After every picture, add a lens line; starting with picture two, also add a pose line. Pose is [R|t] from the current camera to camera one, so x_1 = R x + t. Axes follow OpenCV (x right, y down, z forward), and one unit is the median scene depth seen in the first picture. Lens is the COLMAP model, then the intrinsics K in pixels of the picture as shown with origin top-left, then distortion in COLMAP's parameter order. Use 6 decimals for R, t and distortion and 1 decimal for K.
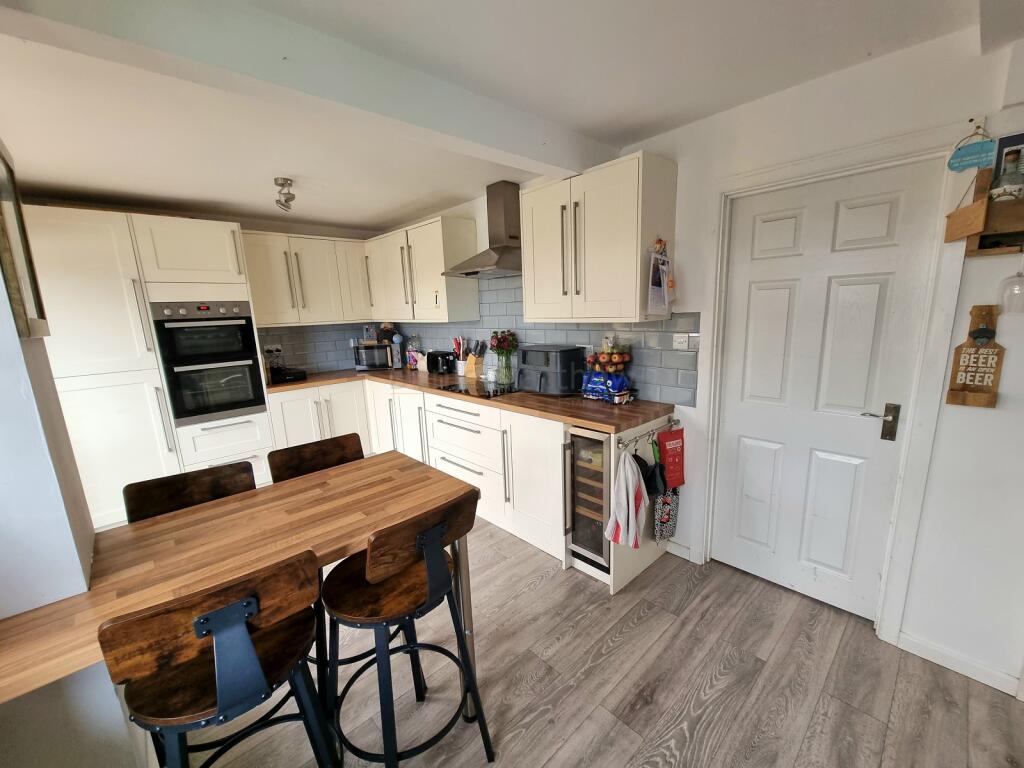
lens RADIAL K [[418.9, 0, 512.7], [0, 418.9, 392.5], [0, 0, 1]] dist [-0.002675, 0.000022]
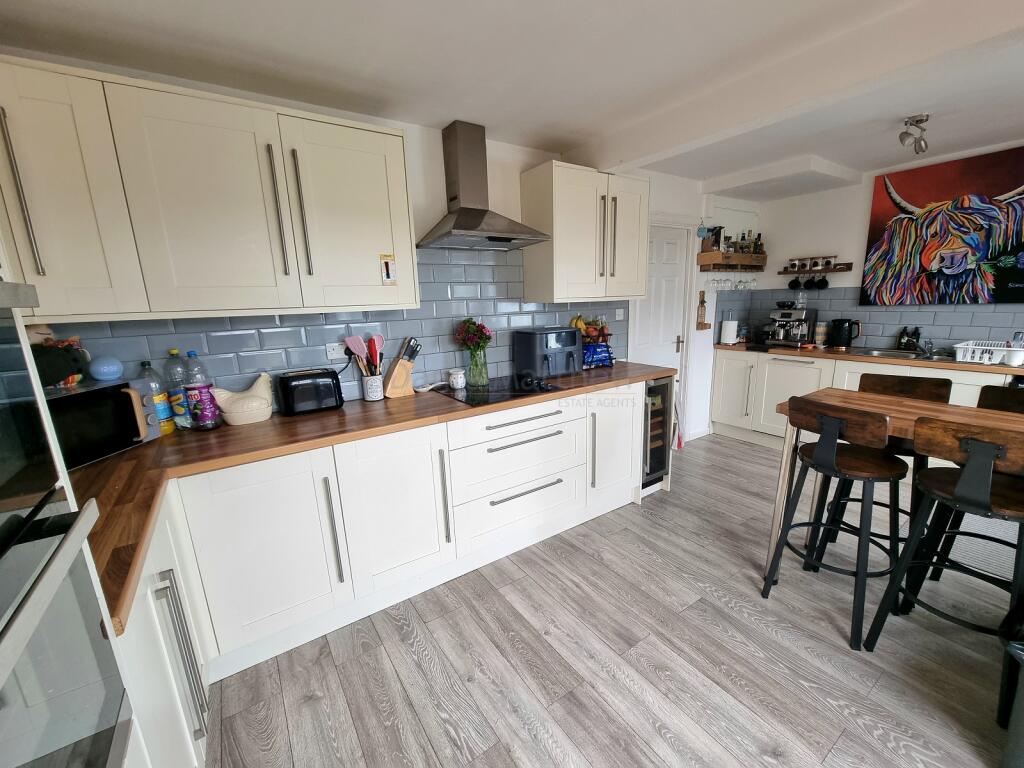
lens RADIAL K [[418.9, 0, 510.0], [0, 418.9, 393.4], [0, 0, 1]] dist [-0.002675, 0.000022]
pose [[0.164404, -0.193532, 0.967221, -0.859385], [0.215707, 0.963884, 0.156199, -0.128486], [-0.962519, 0.182956, 0.200213, 0.866096]]
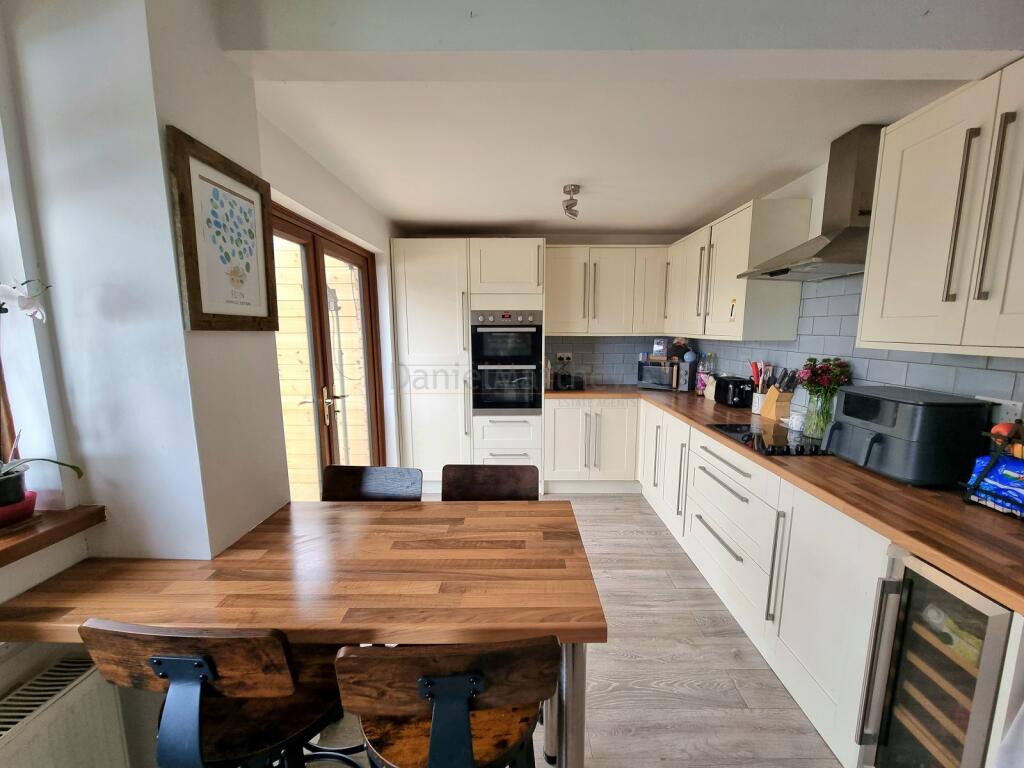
lens RADIAL K [[418.9, 0, 518.1], [0, 418.9, 393.3], [0, 0, 1]] dist [-0.002675, 0.000022]
pose [[0.727575, 0.140584, -0.671469, 0.080446], [-0.160826, 0.986455, 0.032267, -0.039544], [0.666910, 0.084513, 0.740330, 0.211204]]
